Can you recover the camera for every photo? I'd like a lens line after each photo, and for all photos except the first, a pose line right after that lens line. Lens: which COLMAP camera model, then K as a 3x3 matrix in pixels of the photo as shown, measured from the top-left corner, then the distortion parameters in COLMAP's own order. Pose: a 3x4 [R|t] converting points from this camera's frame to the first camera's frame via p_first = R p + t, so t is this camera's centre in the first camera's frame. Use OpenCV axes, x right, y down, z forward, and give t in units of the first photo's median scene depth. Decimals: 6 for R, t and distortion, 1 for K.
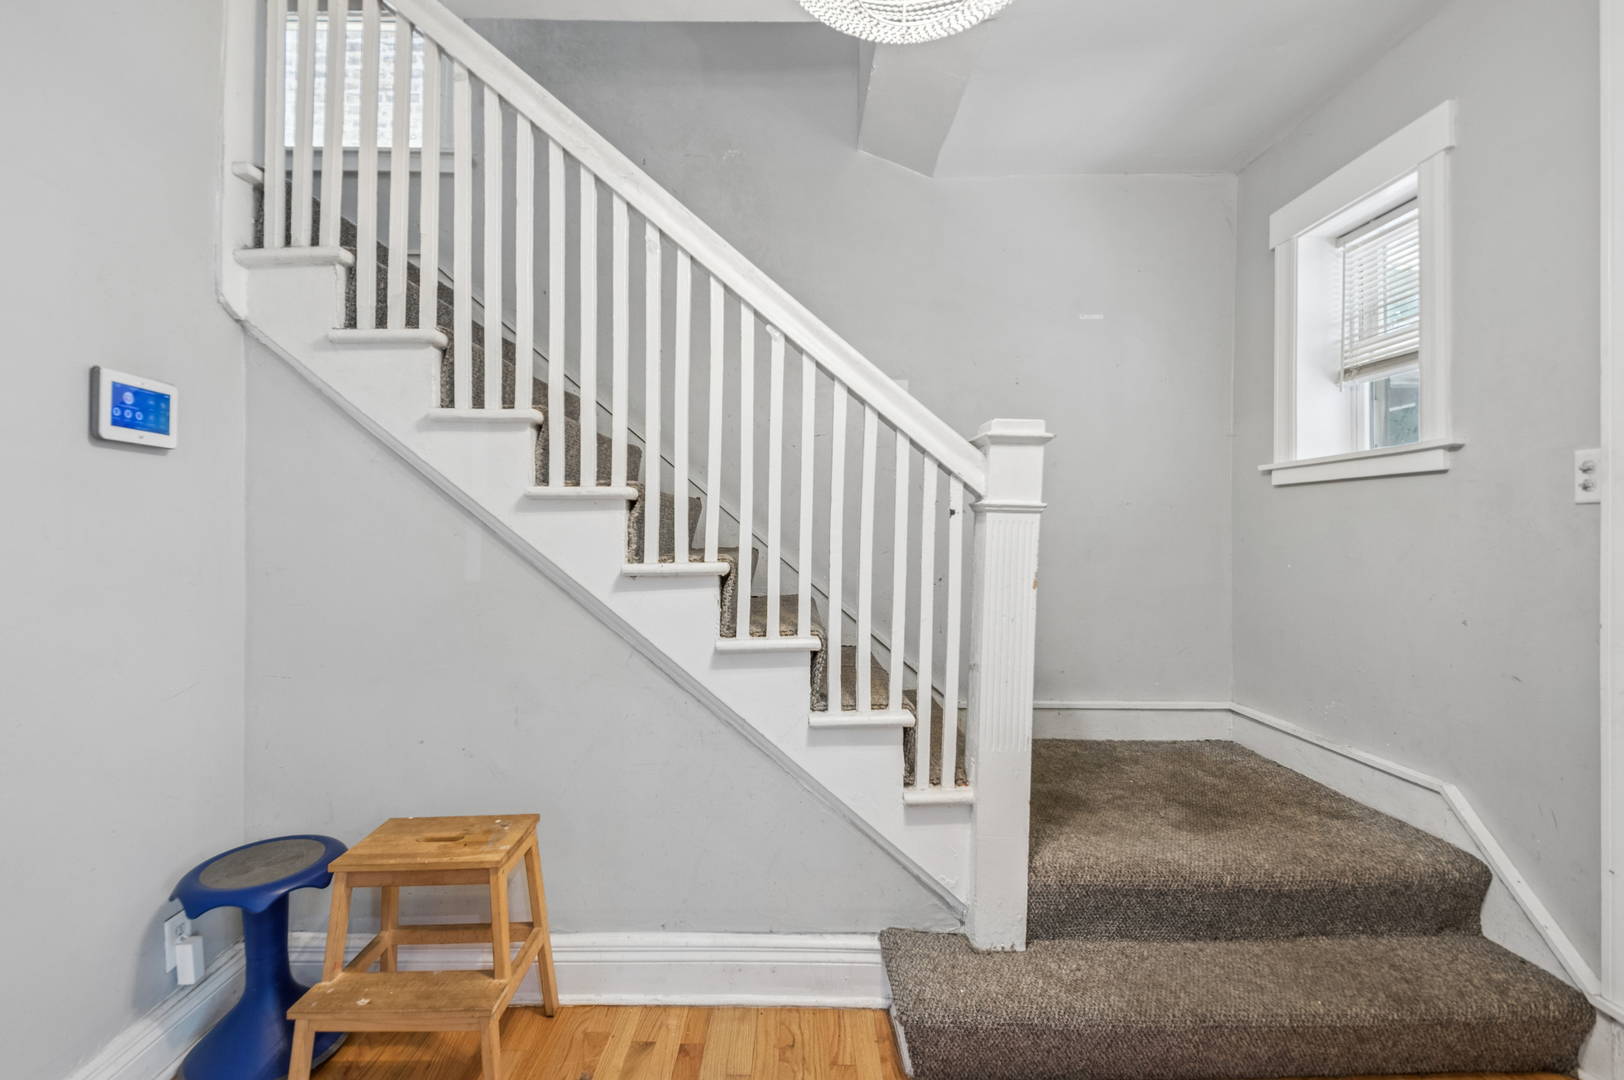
lens RADIAL K [[733.9, 0, 805.4], [0, 733.9, 522.8], [0, 0, 1]] dist [0.018876, -0.003170]
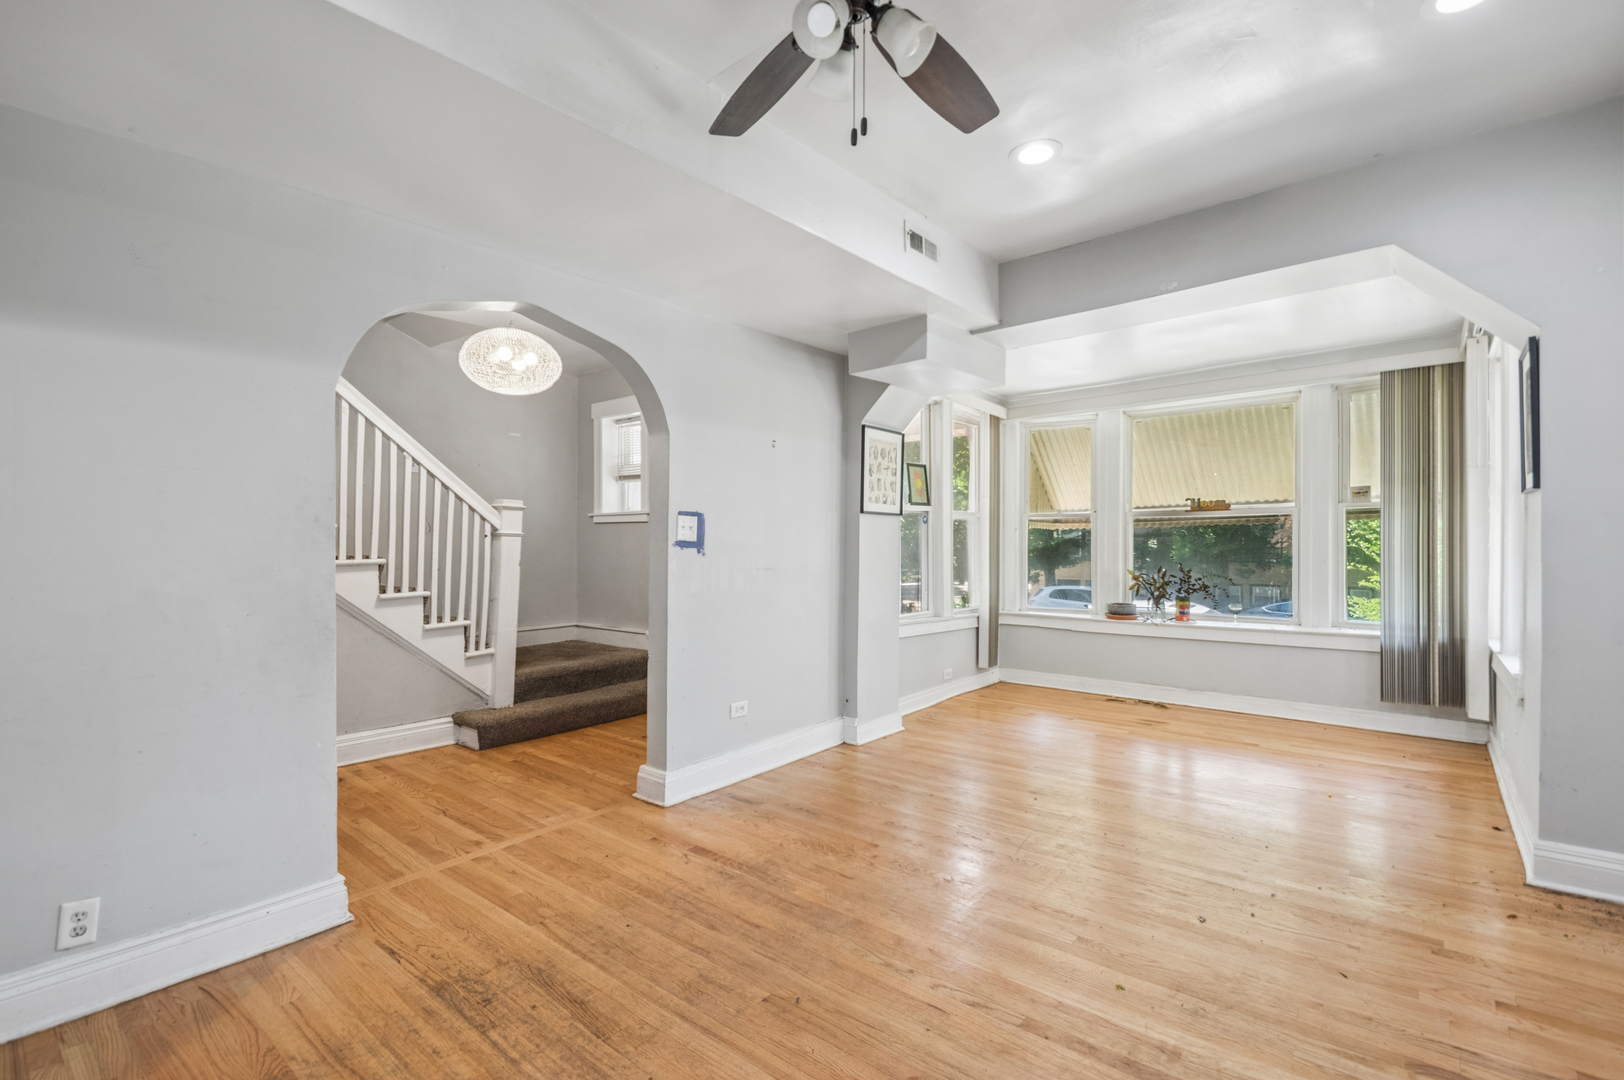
lens RADIAL K [[733.9, 0, 813.3], [0, 733.9, 540.8], [0, 0, 1]] dist [0.018876, -0.003170]
pose [[0.630680, -0.003785, 0.776034, -1.008665], [-0.007870, 0.999905, 0.011272, -0.034648], [-0.776003, -0.013217, 0.630590, -1.383595]]
